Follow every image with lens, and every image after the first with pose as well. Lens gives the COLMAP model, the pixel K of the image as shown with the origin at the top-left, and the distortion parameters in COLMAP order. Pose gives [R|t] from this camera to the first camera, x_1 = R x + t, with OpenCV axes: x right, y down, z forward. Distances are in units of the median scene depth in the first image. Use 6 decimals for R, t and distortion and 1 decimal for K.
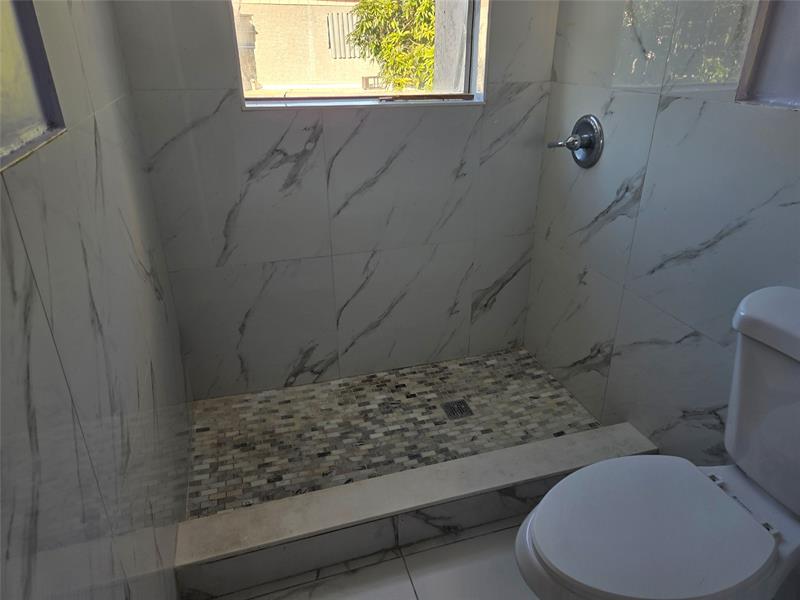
lens RADIAL K [[541.6, 0, 406.7], [0, 541.6, 296.5], [0, 0, 1]] dist [0.067477, -0.059975]
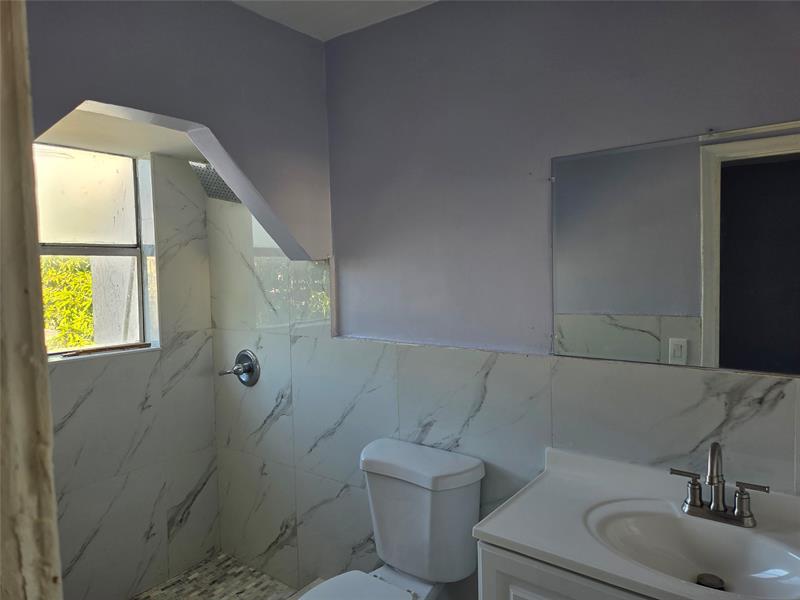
lens RADIAL K [[535.4, 0, 404.1], [0, 535.4, 300.4], [0, 0, 1]] dist [0.066203, -0.057954]
pose [[0.813635, -0.054814, 0.578786, -0.113167], [0.267102, 0.919501, -0.288400, 0.051527], [-0.516386, 0.389247, 0.762779, -0.273521]]
